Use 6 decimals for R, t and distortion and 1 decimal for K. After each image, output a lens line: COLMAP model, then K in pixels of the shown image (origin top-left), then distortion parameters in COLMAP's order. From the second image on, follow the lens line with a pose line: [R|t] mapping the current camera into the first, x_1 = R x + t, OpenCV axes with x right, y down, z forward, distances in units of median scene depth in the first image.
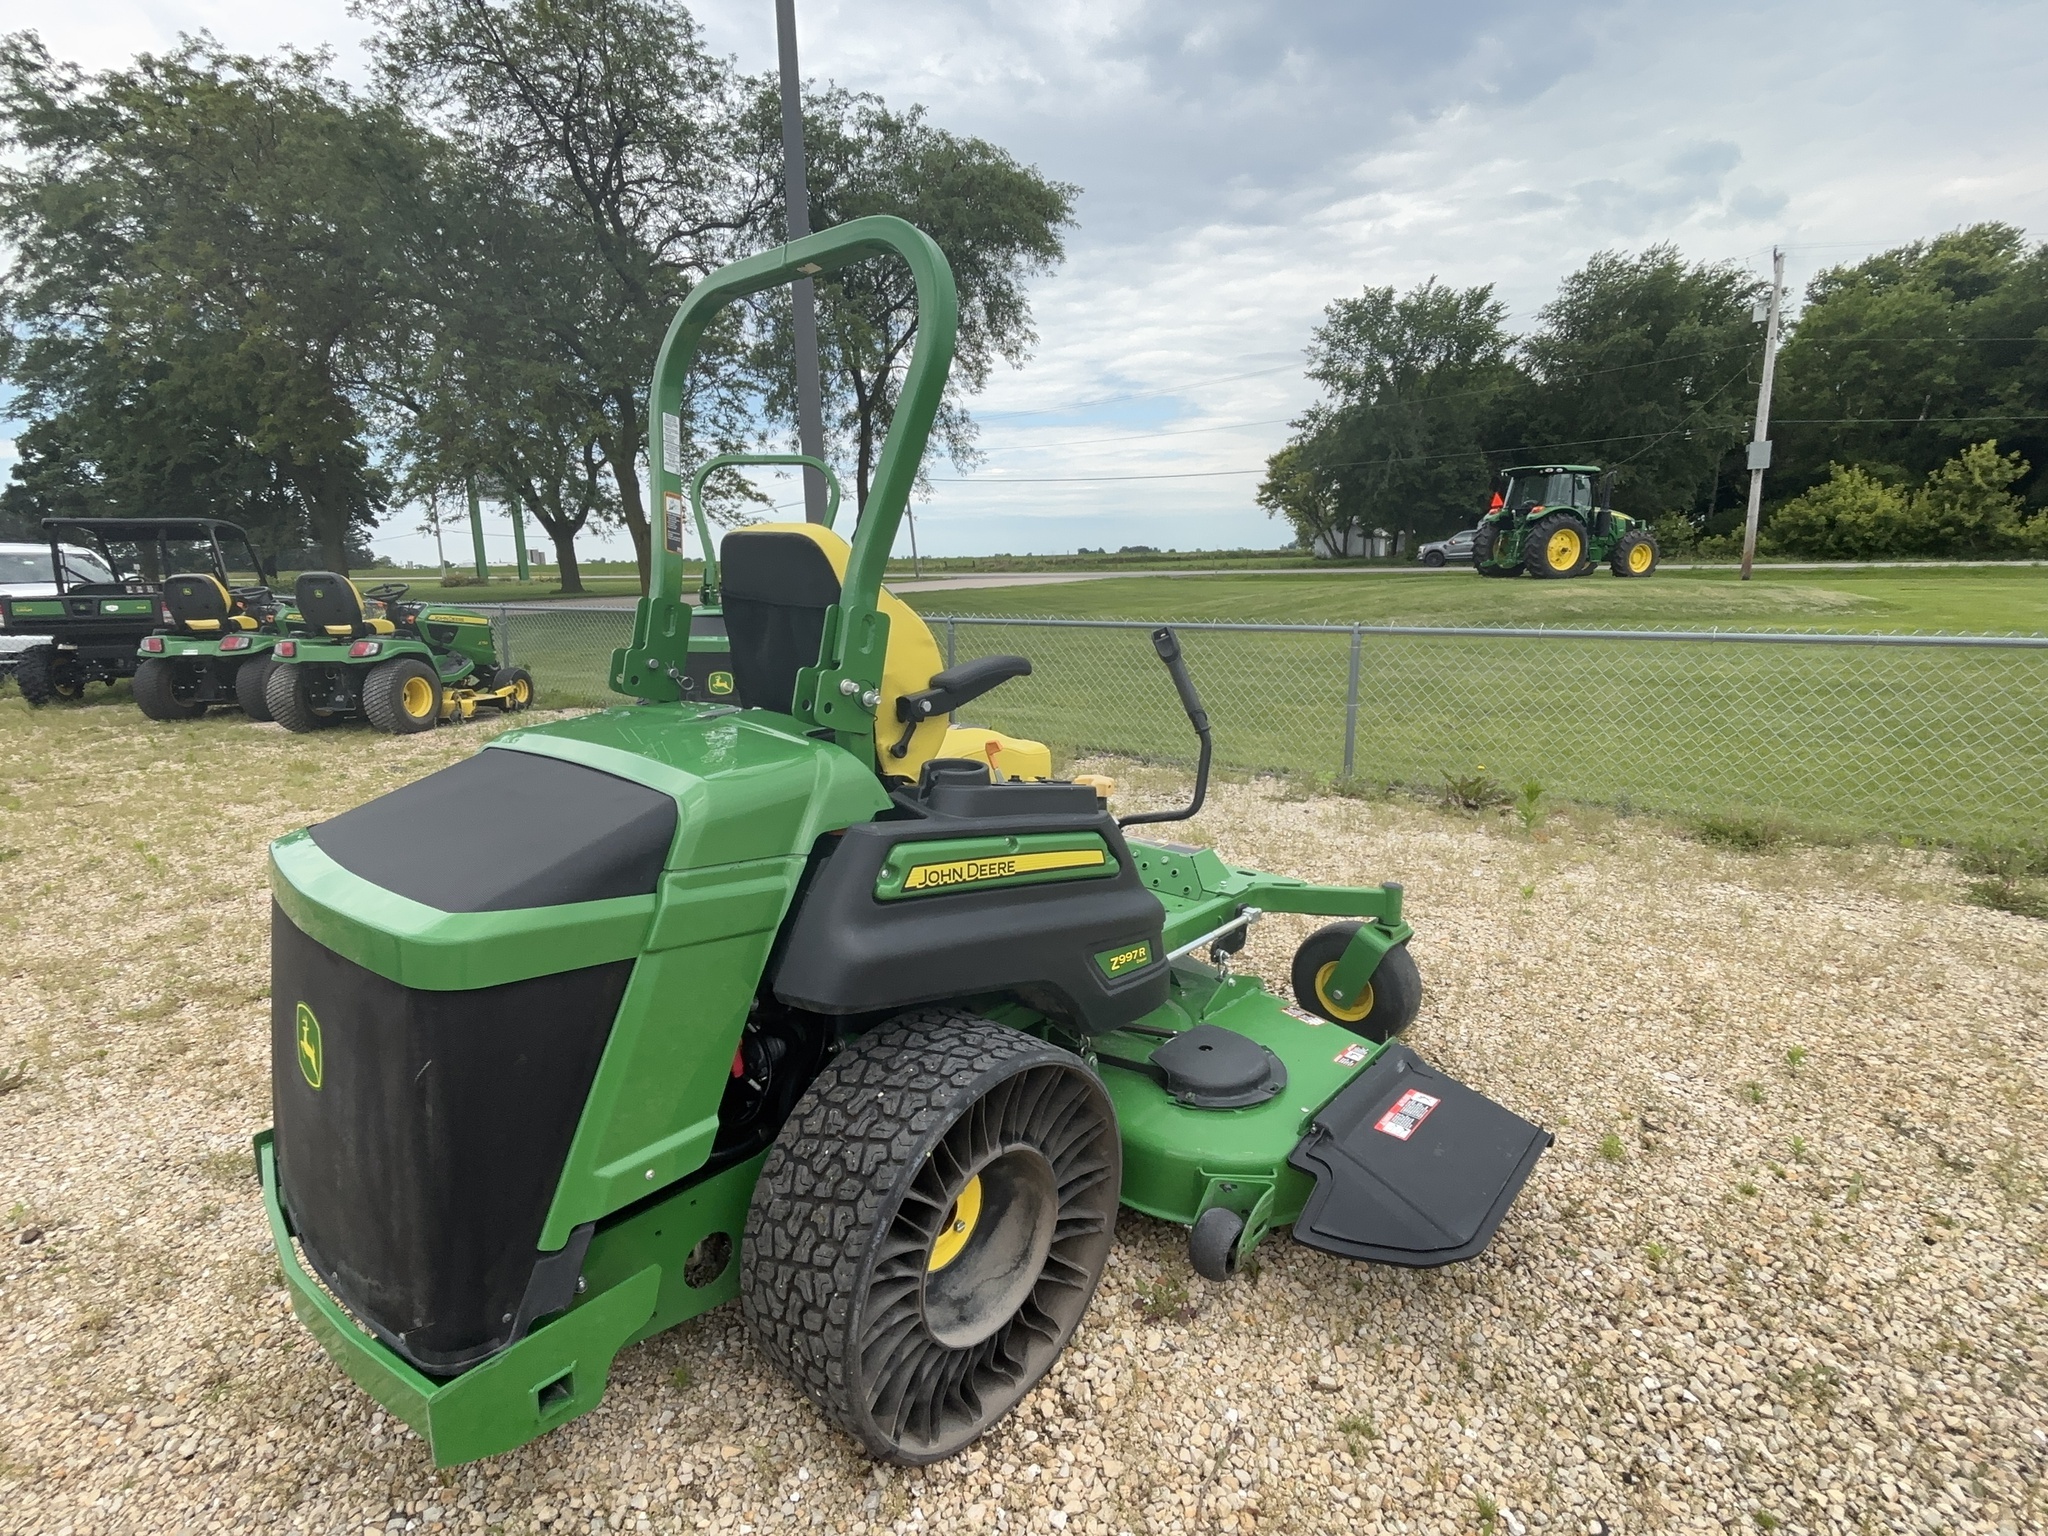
lens RADIAL K [[1001.0, 0, 1012.0], [0, 1001.0, 746.4], [0, 0, 1]] dist [-0.010905, 0.004476]
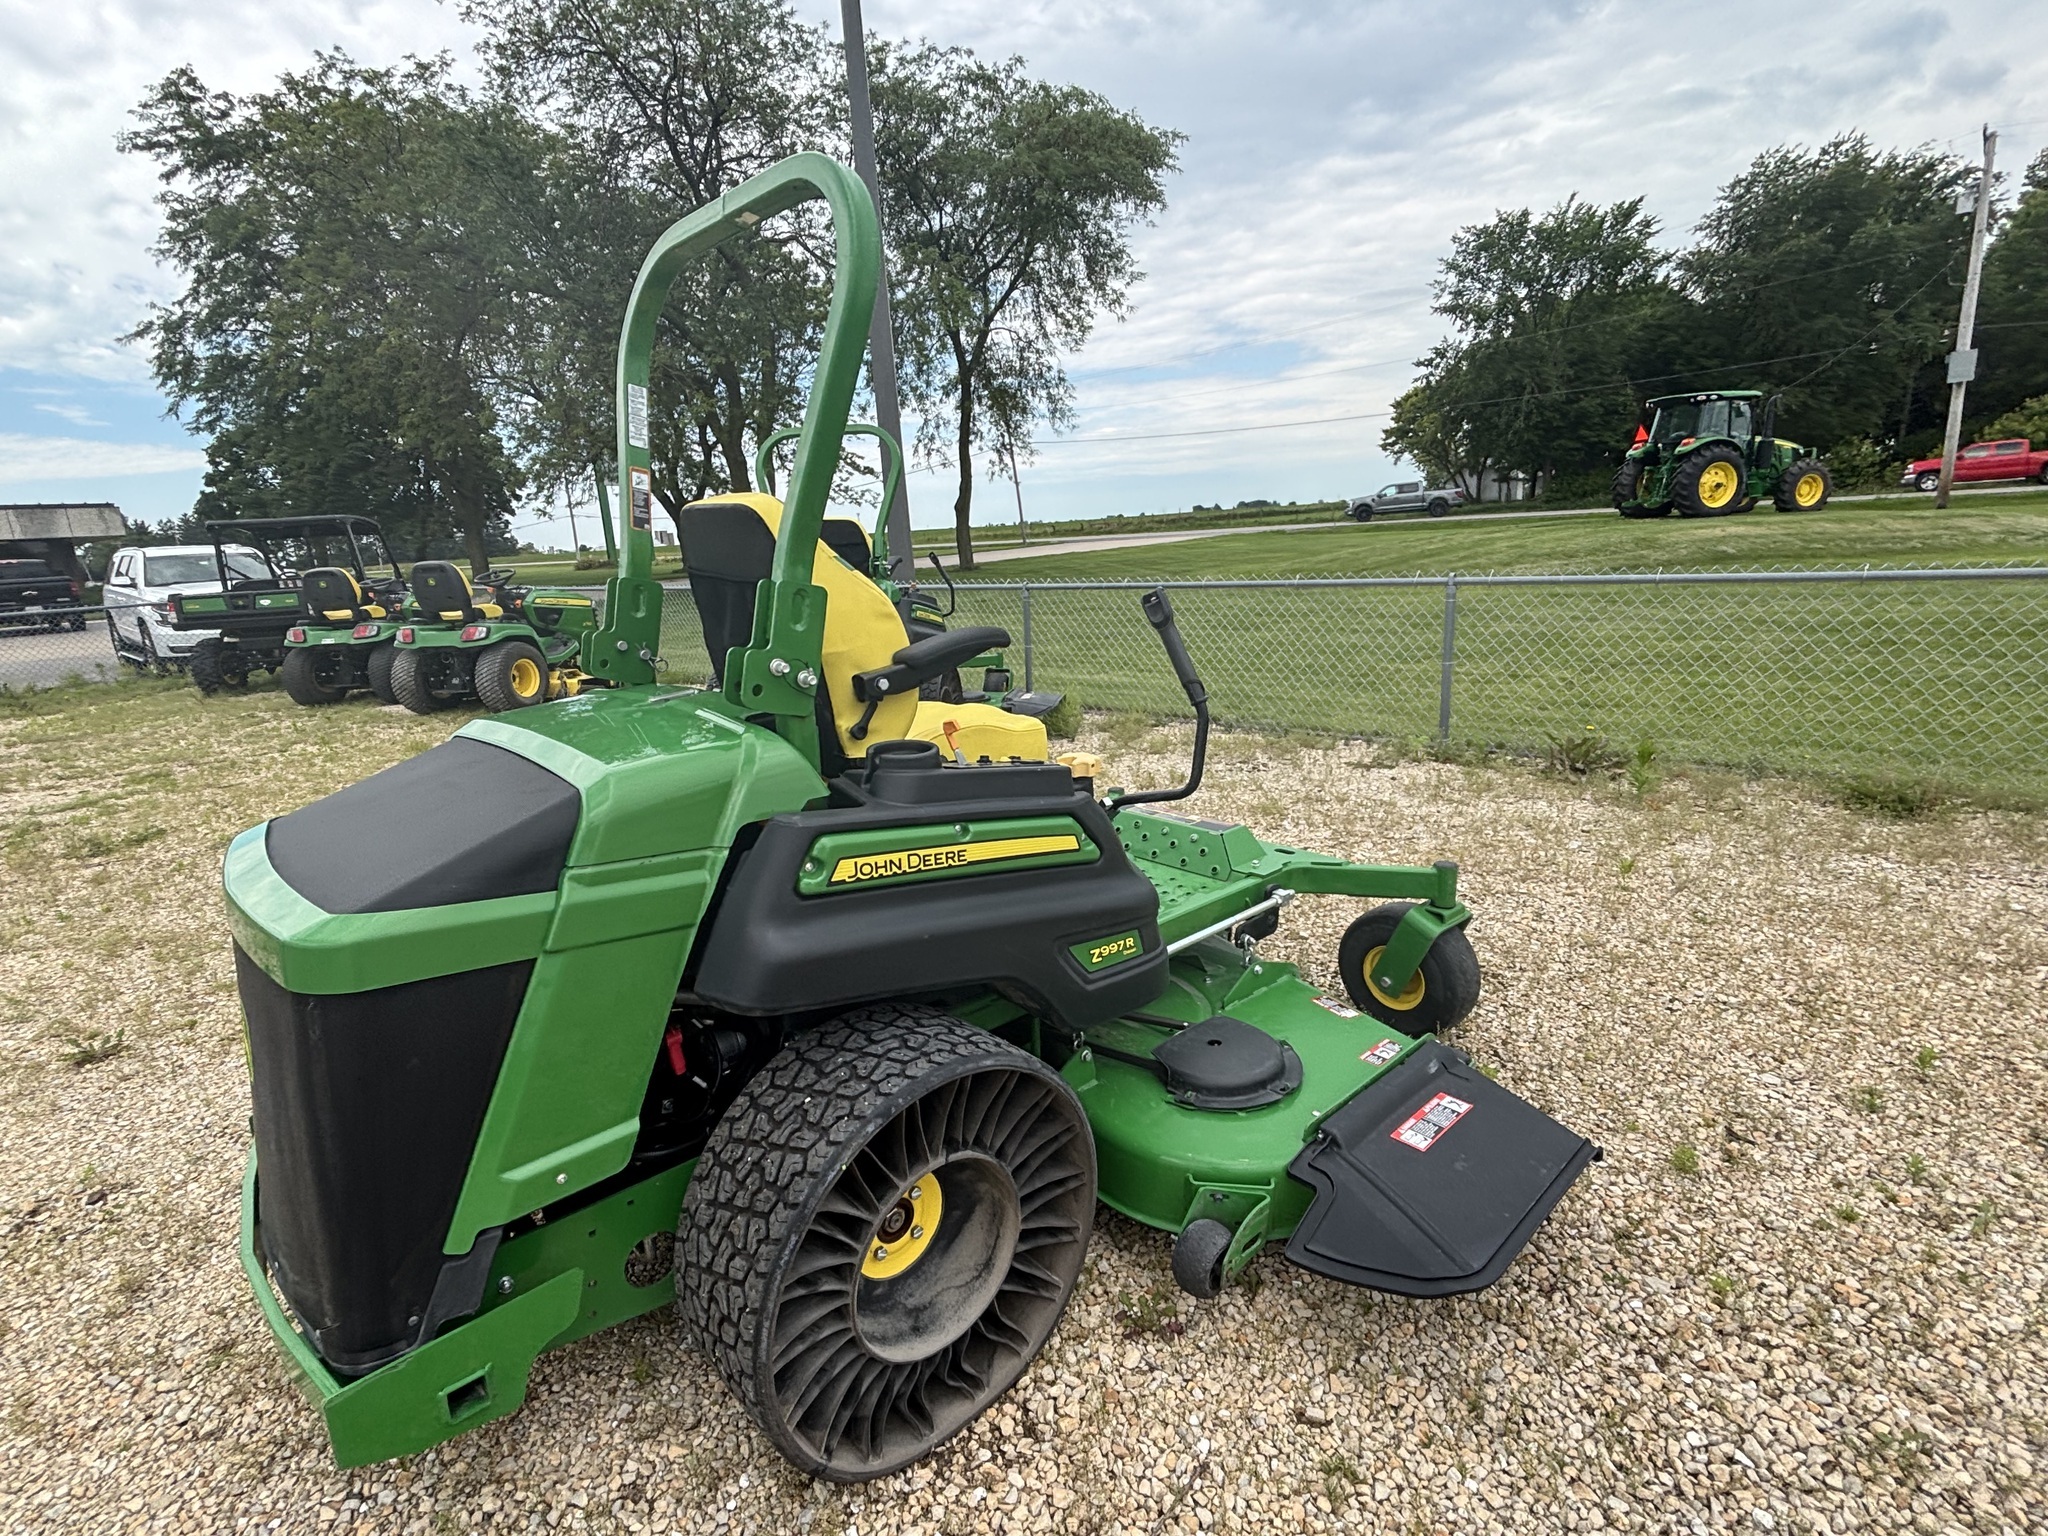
lens RADIAL K [[1001.0, 0, 1010.6], [0, 1001.0, 752.8], [0, 0, 1]] dist [-0.010905, 0.004476]
pose [[0.992943, -0.015988, -0.117510, 0.096891], [0.020802, 0.998989, 0.039861, -0.007571], [0.116754, -0.042024, 0.992271, 0.052782]]
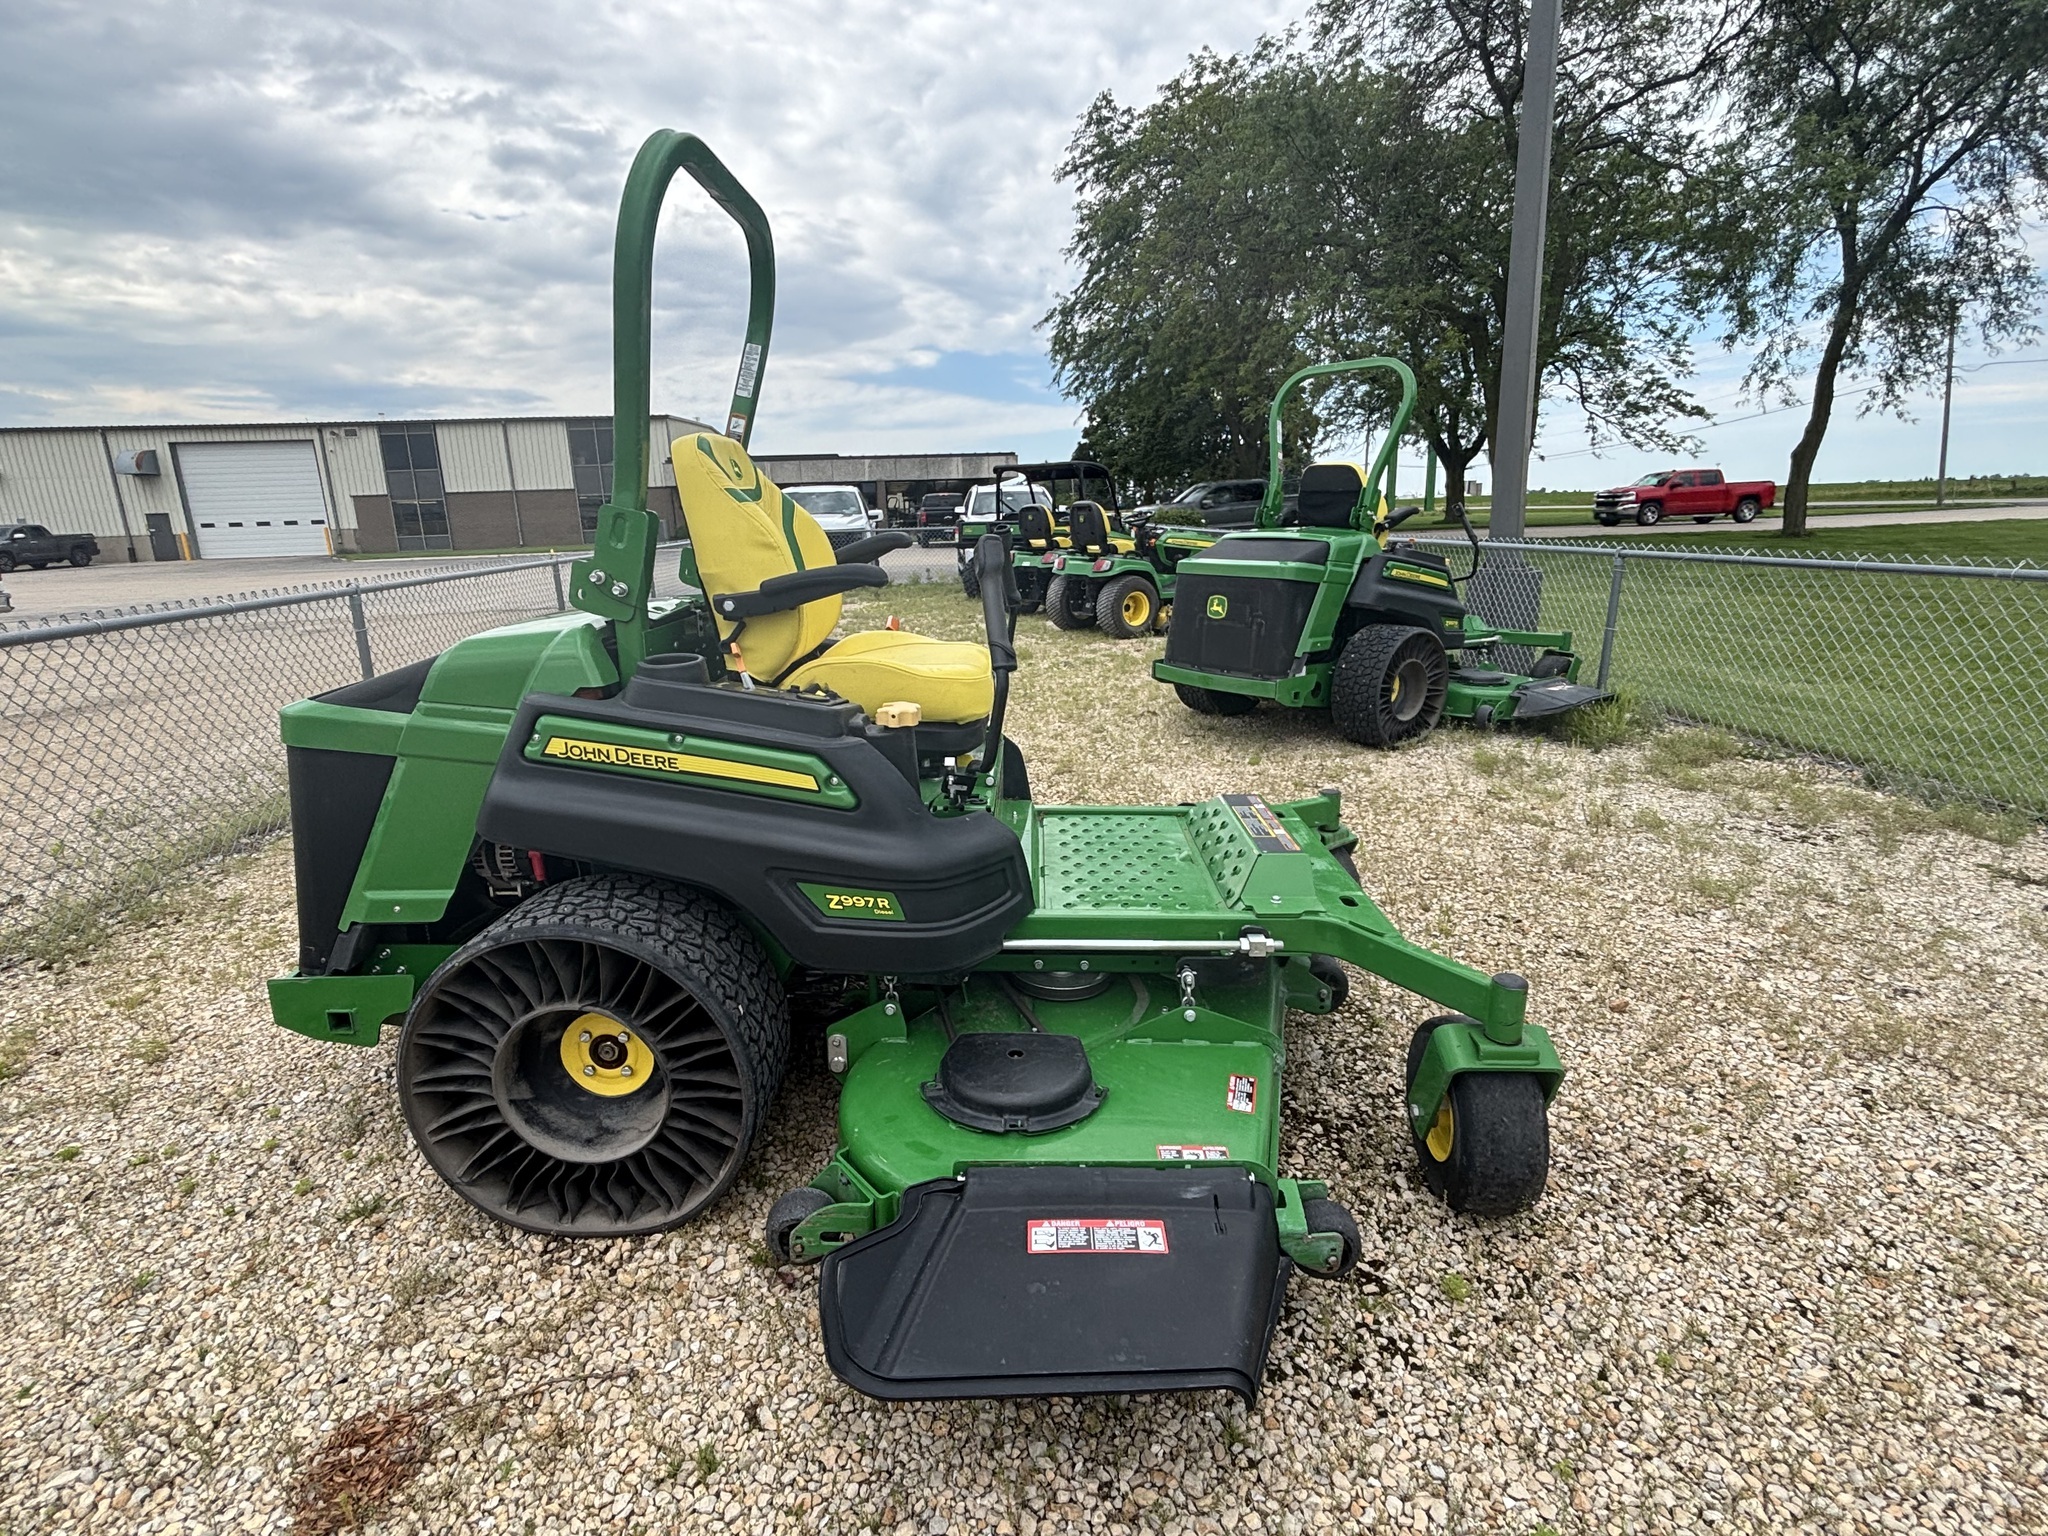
lens RADIAL K [[1001.0, 0, 1004.5], [0, 1001.0, 746.4], [0, 0, 1]] dist [-0.010905, 0.004476]
pose [[0.646672, 0.169431, -0.743713, 0.616711], [-0.120457, 0.985467, 0.119767, -0.038798], [0.753197, 0.012136, 0.657683, 0.360969]]
